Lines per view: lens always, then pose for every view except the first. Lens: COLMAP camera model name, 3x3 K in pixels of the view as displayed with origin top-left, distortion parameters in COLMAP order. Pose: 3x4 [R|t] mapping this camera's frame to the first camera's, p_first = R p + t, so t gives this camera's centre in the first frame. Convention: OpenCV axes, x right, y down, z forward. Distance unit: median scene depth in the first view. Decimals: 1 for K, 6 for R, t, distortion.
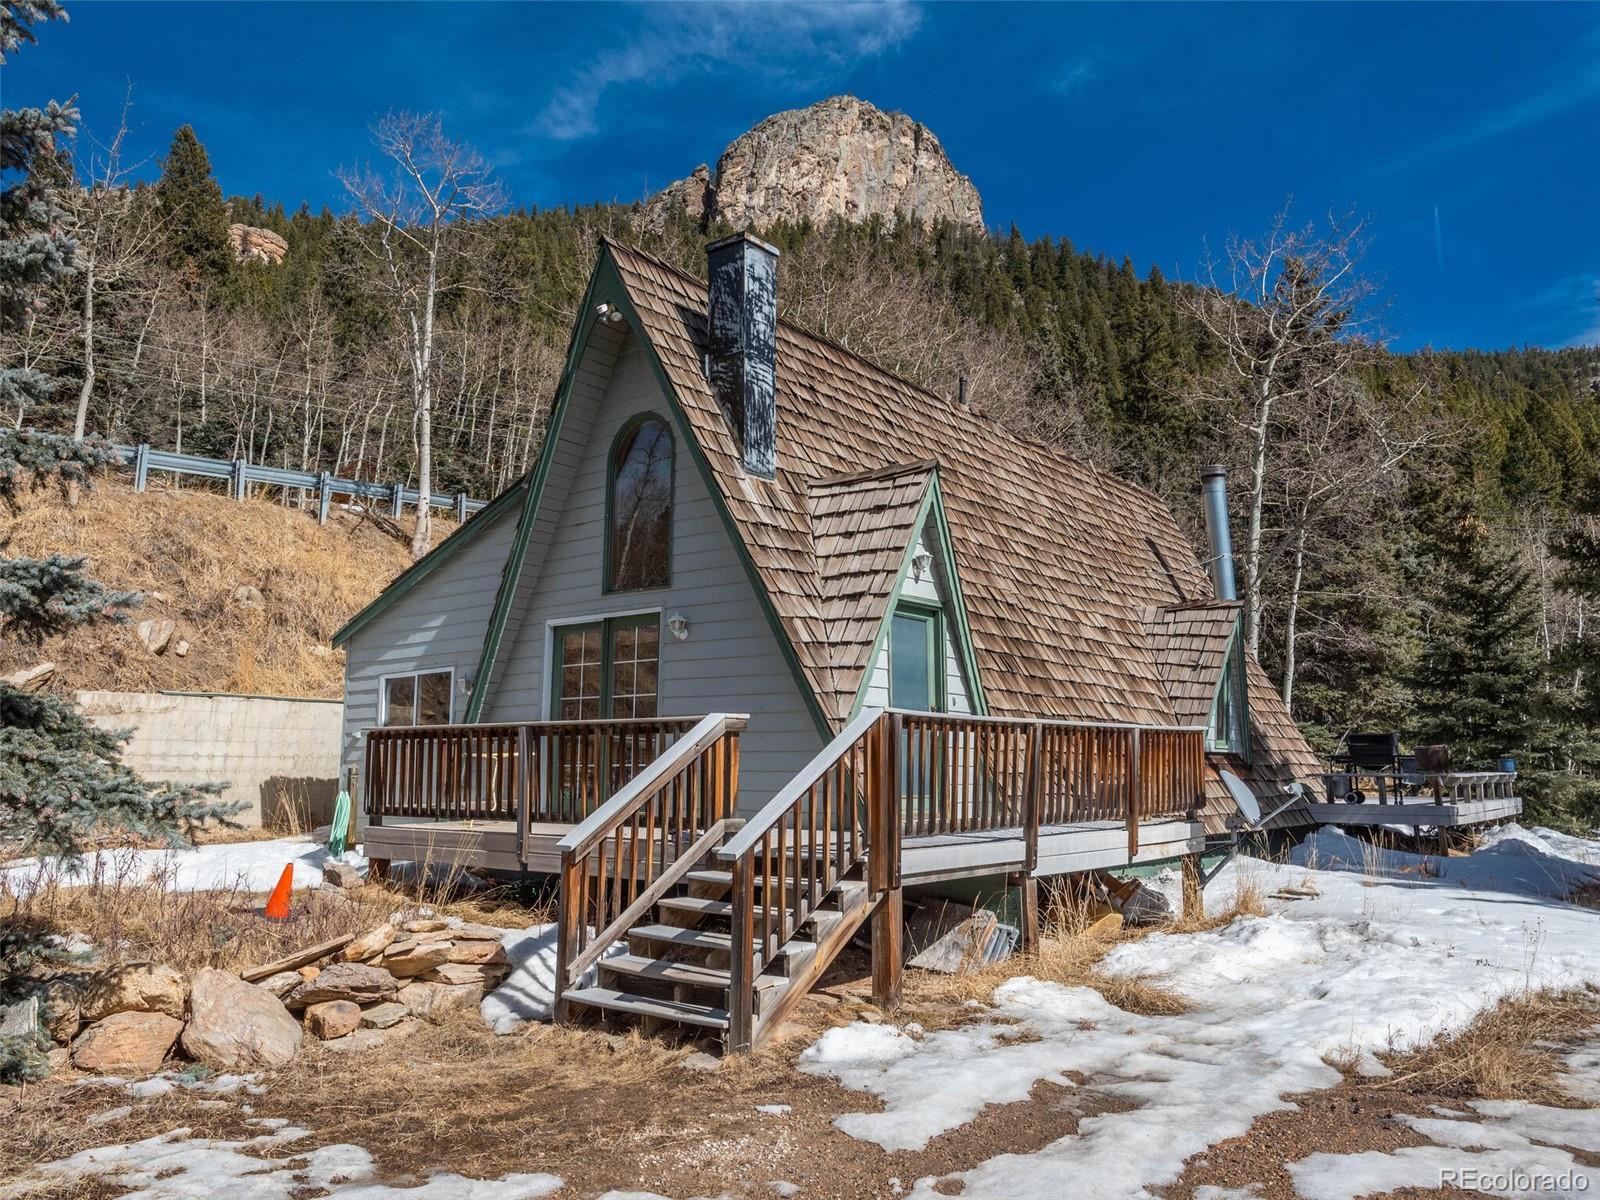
lens RADIAL K [[1190.8, 0, 773.9], [0, 1190.8, 590.5], [0, 0, 1]] dist [0.036843, -0.035185]
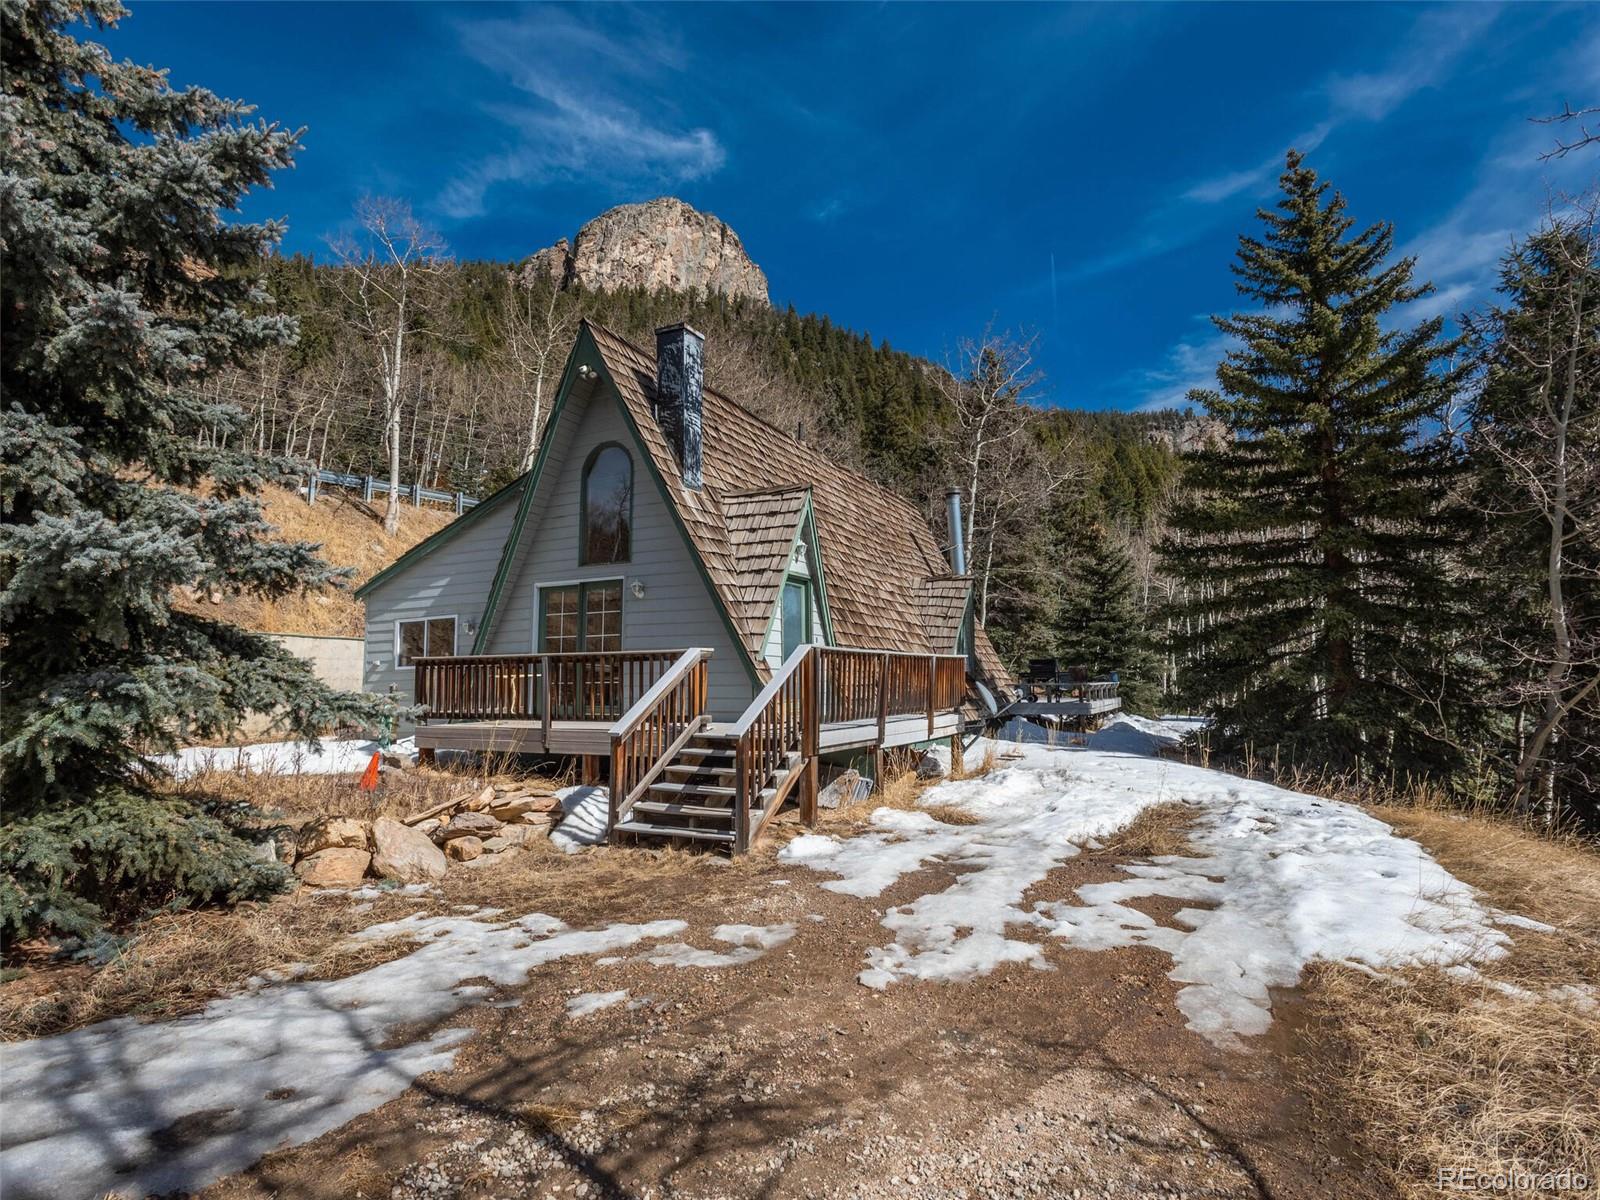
lens RADIAL K [[853.4, 0, 779.5], [0, 853.4, 594.9], [0, 0, 1]] dist [0.009403, 0.000311]
pose [[0.980410, 0.011208, 0.196647, -0.109692], [-0.019536, 0.998990, 0.040461, -0.008675], [-0.195995, -0.043510, 0.979639, -0.071731]]
